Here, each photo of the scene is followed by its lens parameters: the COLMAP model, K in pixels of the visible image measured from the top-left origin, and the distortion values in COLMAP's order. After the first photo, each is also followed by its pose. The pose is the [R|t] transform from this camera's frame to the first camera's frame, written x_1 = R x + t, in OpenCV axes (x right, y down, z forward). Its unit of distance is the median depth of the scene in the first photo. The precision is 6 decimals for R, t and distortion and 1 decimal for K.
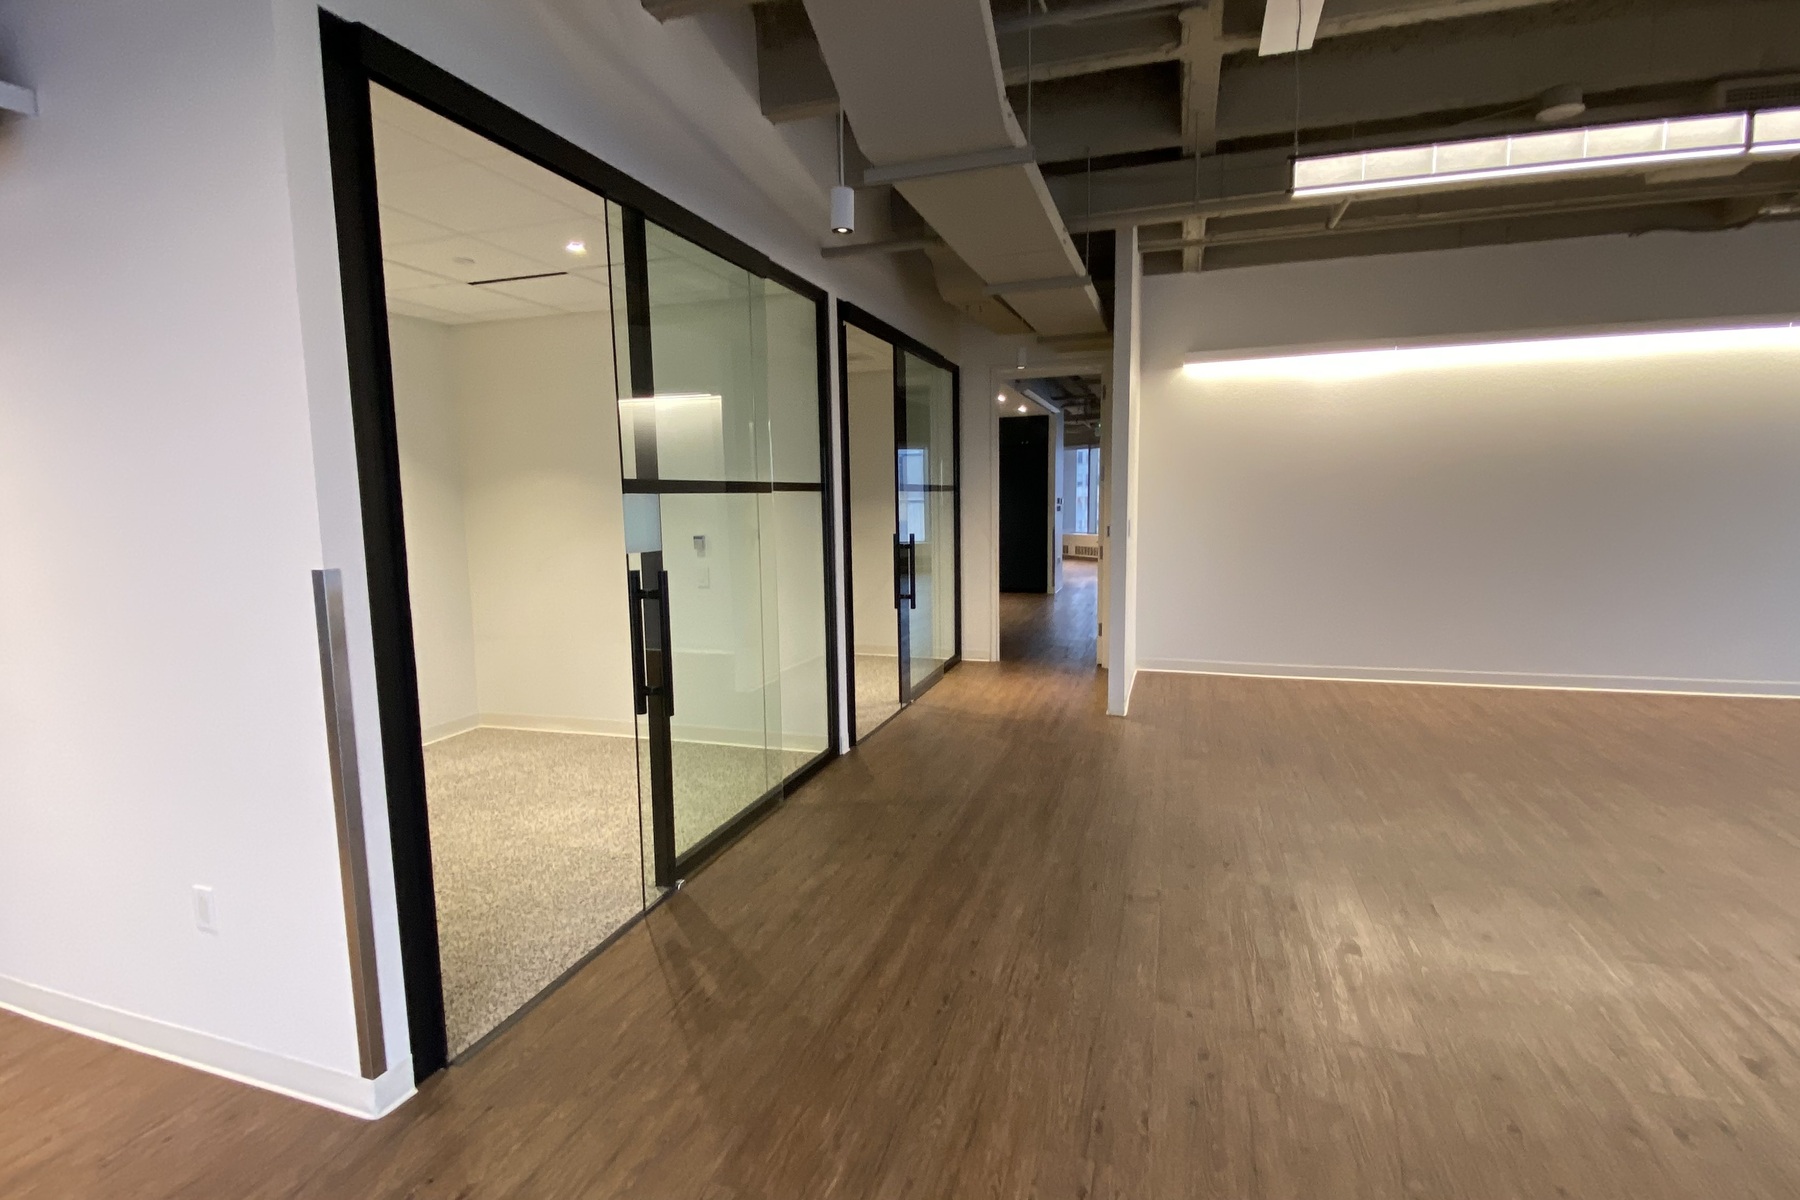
lens RADIAL K [[860.9, 0, 897.3], [0, 860.9, 592.5], [0, 0, 1]] dist [0.029263, -0.032000]
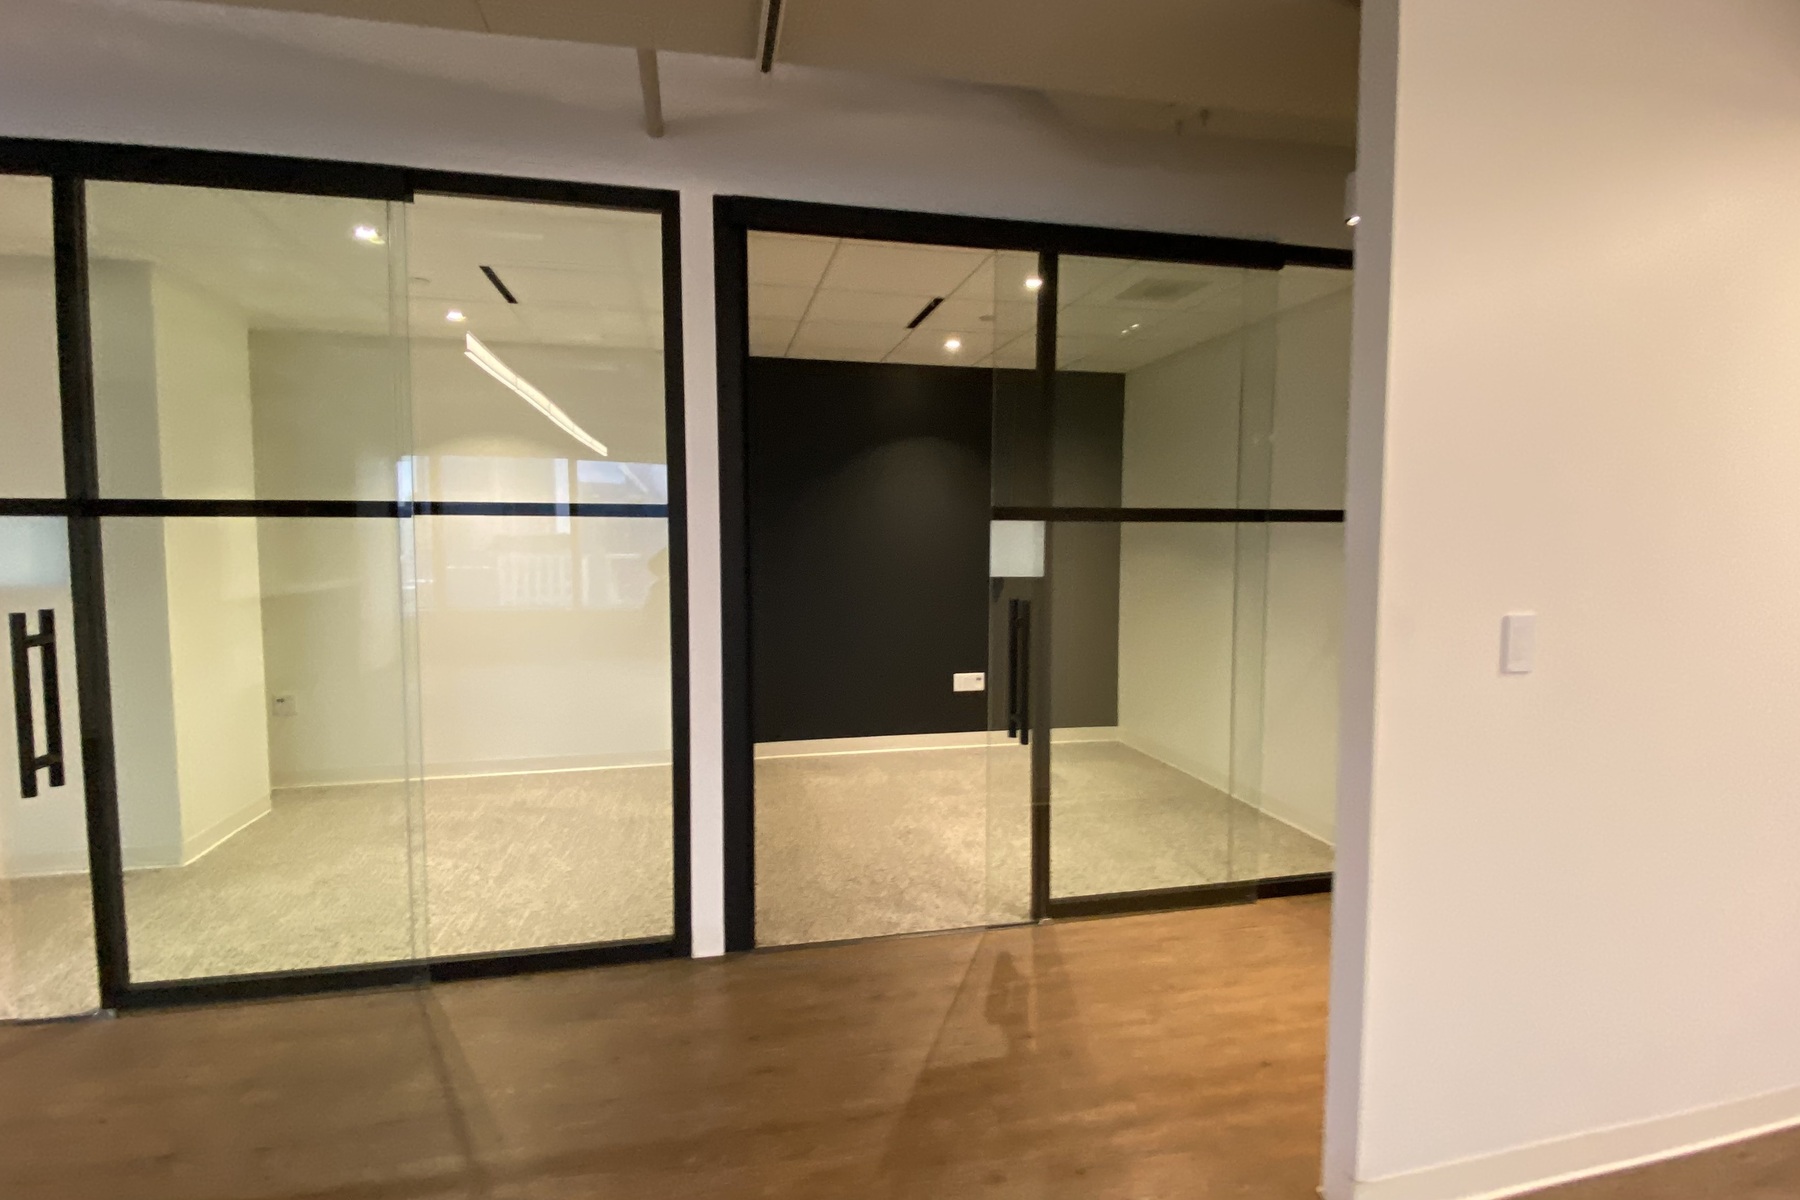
lens RADIAL K [[860.9, 0, 897.3], [0, 860.9, 592.5], [0, 0, 1]] dist [0.029263, -0.032000]
pose [[0.510361, 0.078011, -0.856415, 0.575410], [-0.108340, 0.993775, 0.025961, -0.107920], [0.853109, 0.079534, 0.515635, 0.908027]]
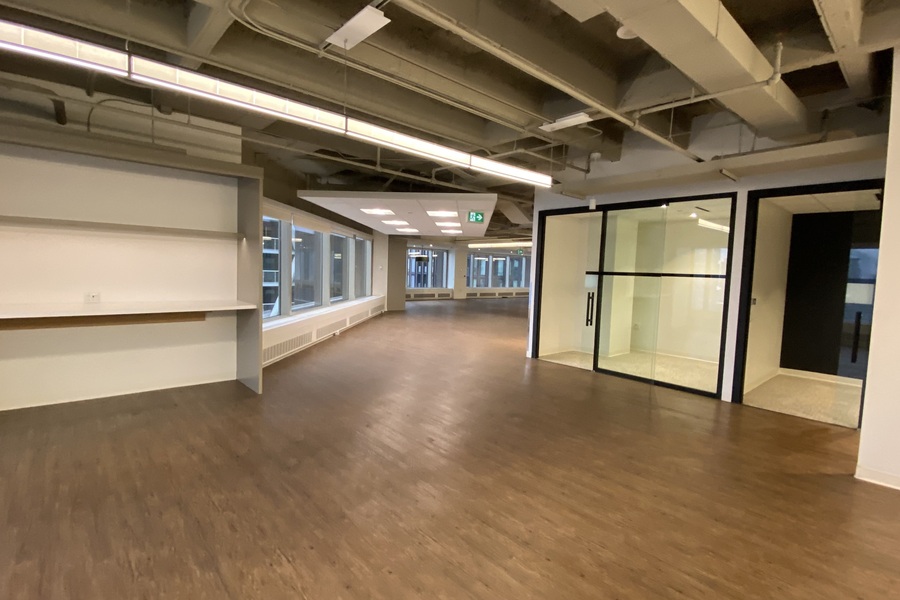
lens RADIAL K [[430.4, 0, 448.6], [0, 430.4, 296.3], [0, 0, 1]] dist [0.029263, -0.032000]
pose [[-0.509257, 0.035492, -0.859882, 1.386382], [-0.134411, 0.983608, 0.120203, -0.121337], [0.850054, 0.176791, -0.496139, 1.048134]]
